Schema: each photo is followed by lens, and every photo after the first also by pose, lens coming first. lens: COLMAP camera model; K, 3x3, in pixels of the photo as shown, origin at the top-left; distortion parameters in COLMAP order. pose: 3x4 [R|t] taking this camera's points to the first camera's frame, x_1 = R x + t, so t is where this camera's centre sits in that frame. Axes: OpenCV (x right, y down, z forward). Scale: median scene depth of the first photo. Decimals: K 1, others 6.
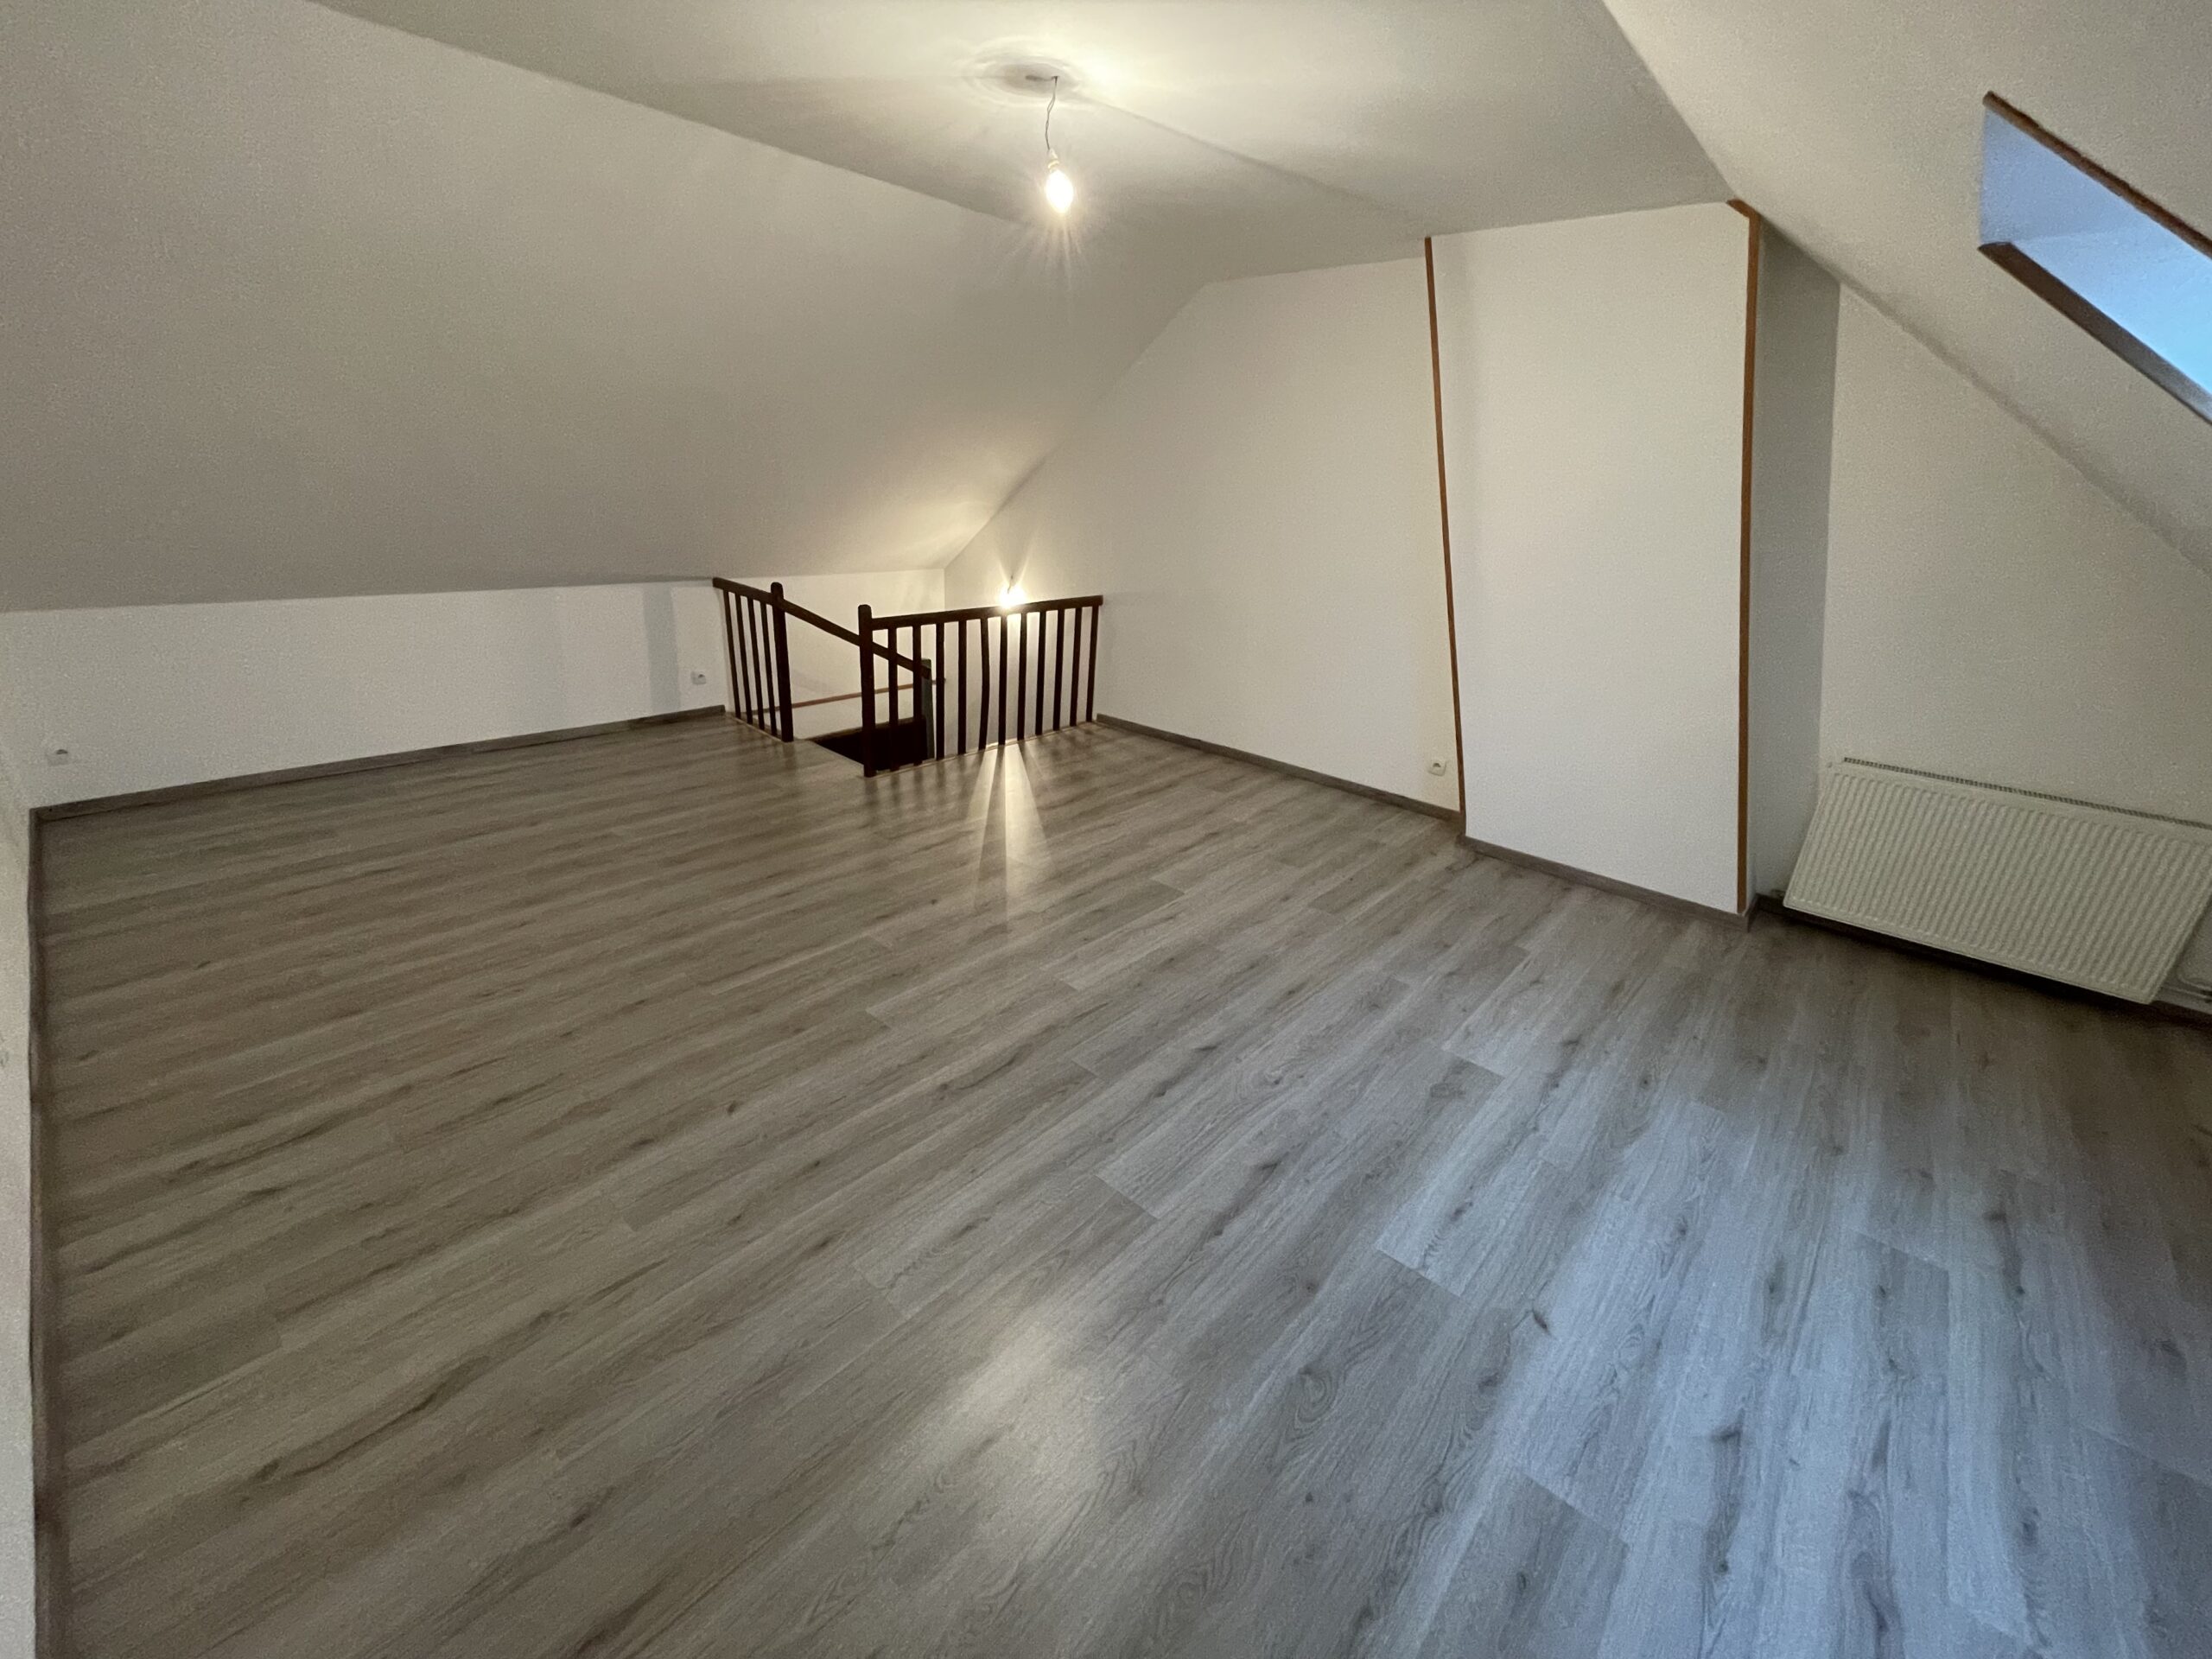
lens RADIAL K [[898.9, 0, 1105.6], [0, 898.9, 826.3], [0, 0, 1]] dist [-0.002322, -0.000660]
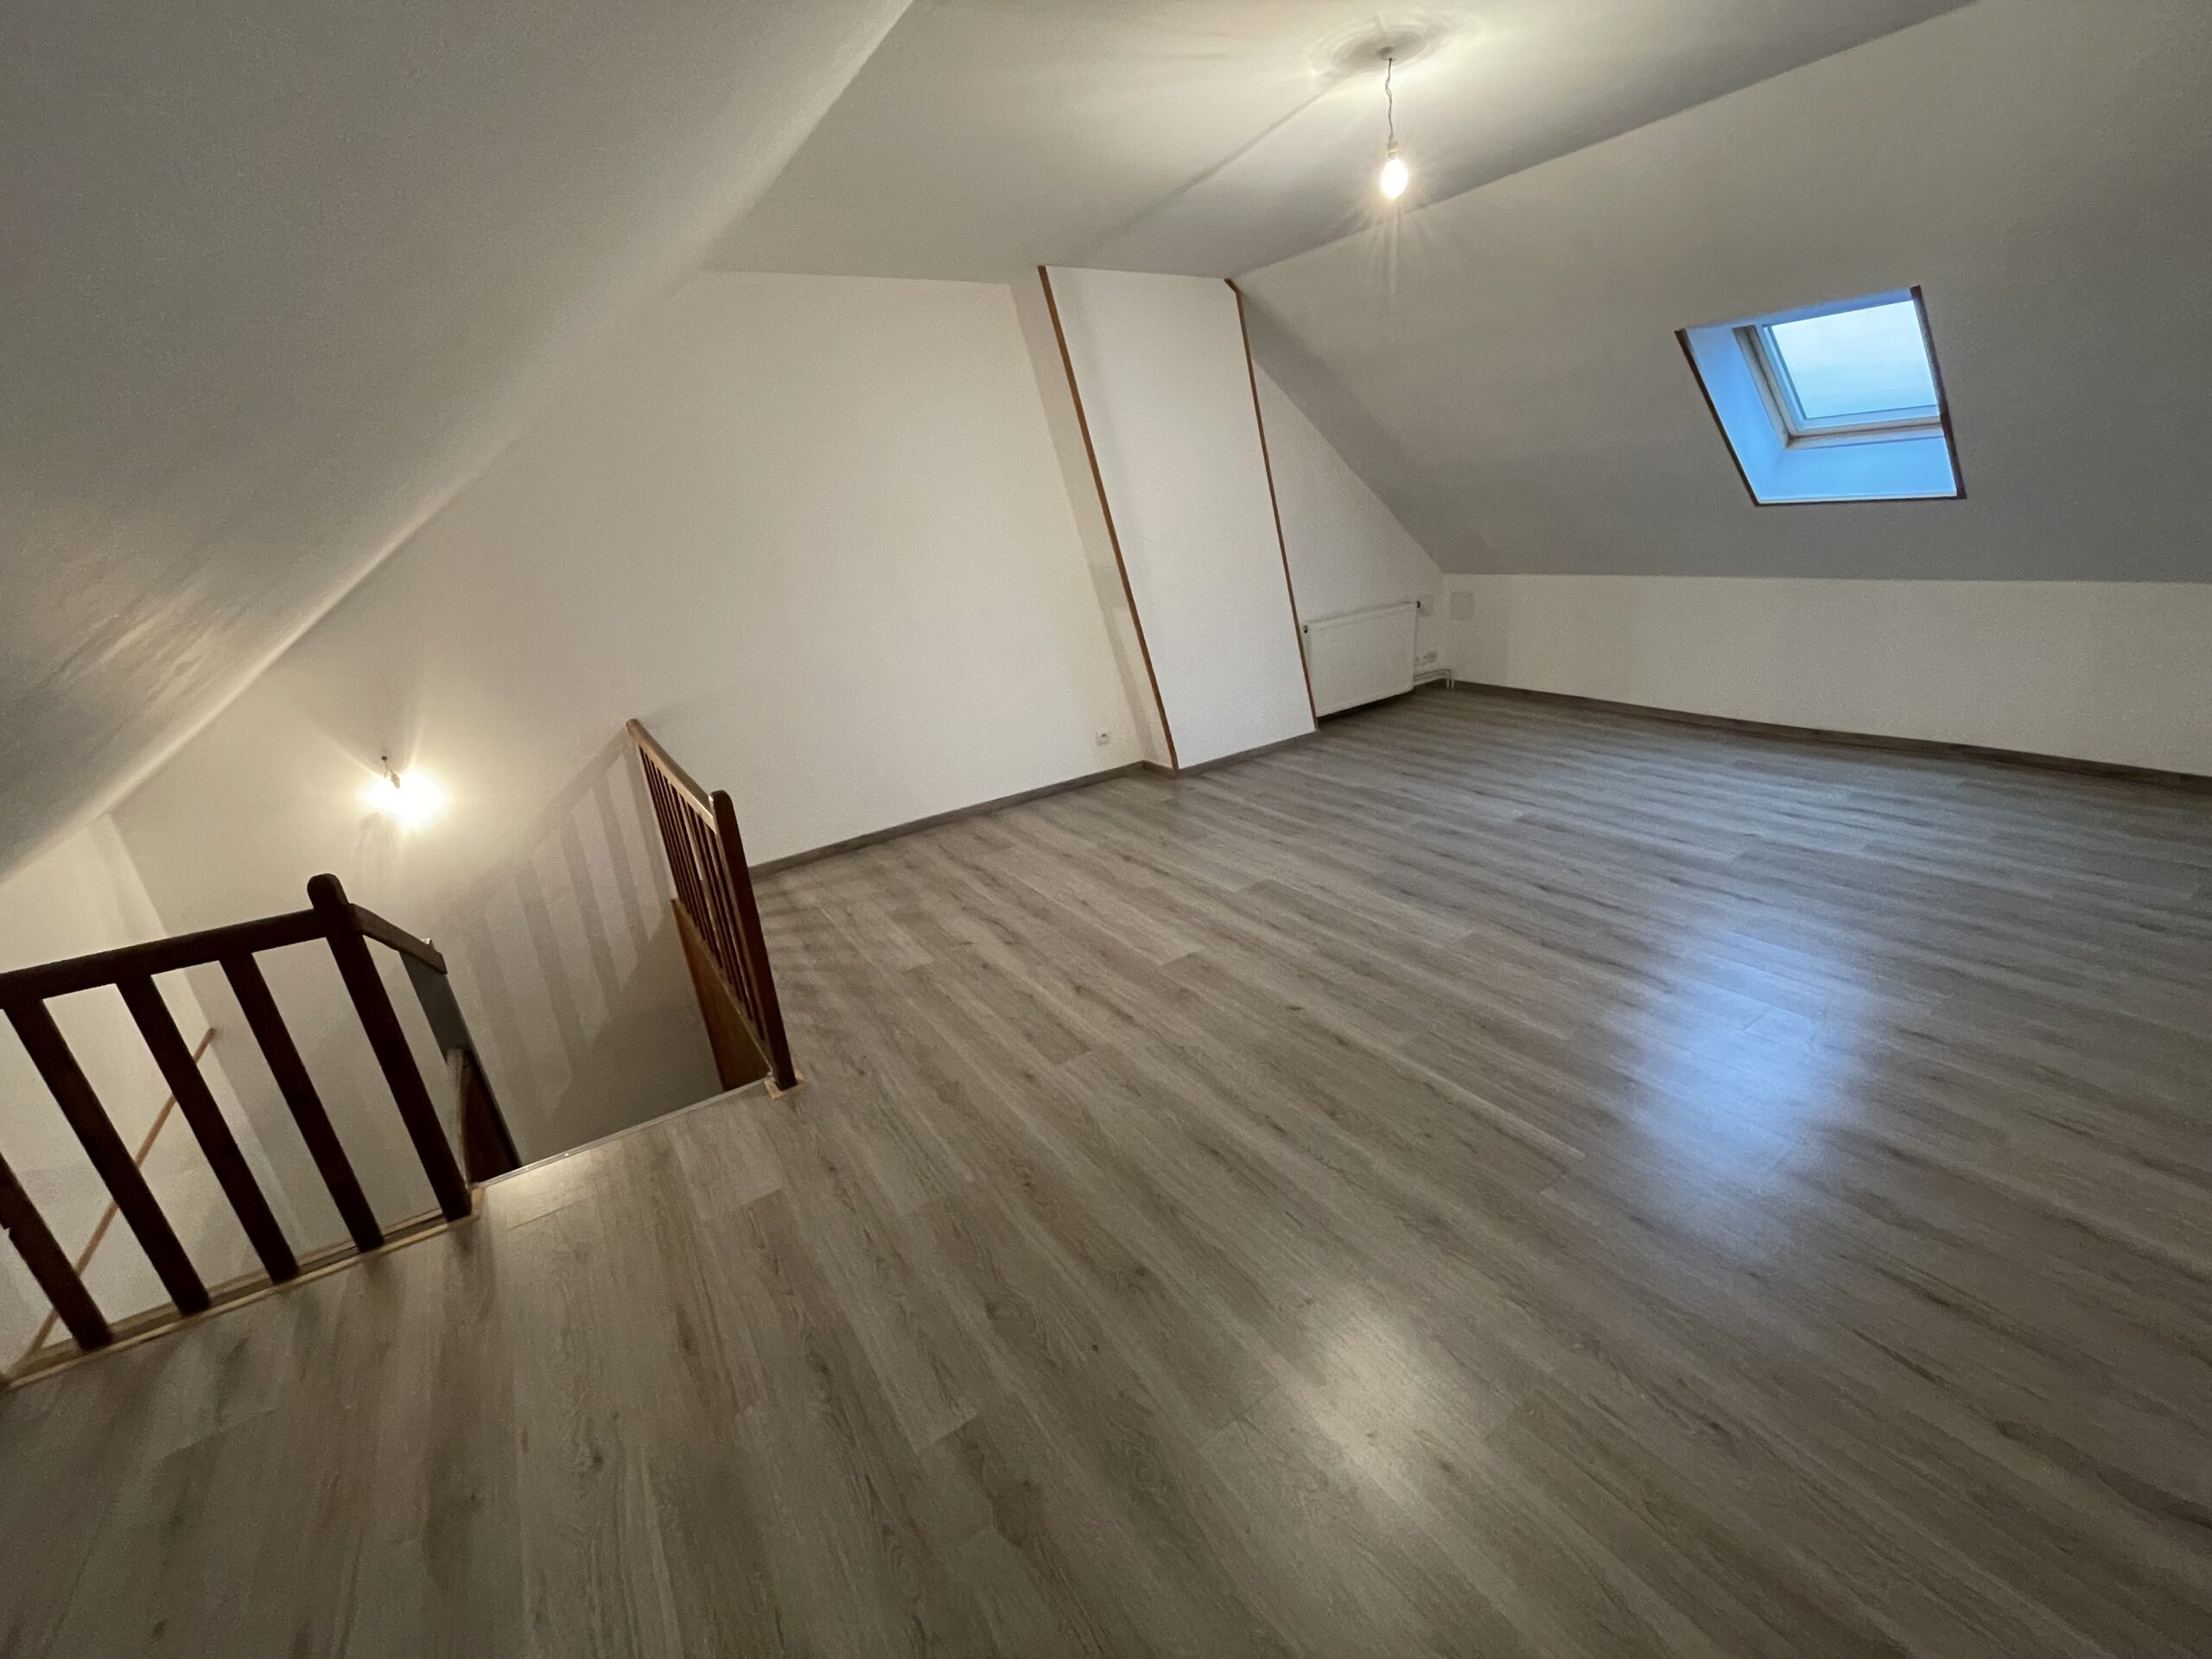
lens RADIAL K [[898.9, 0, 1105.6], [0, 898.9, 826.3], [0, 0, 1]] dist [-0.002322, -0.000660]
pose [[0.241222, -0.391714, 0.887903, -0.949229], [0.443882, 0.858143, 0.257993, -0.364563], [-0.863007, 0.331891, 0.380878, 0.843770]]
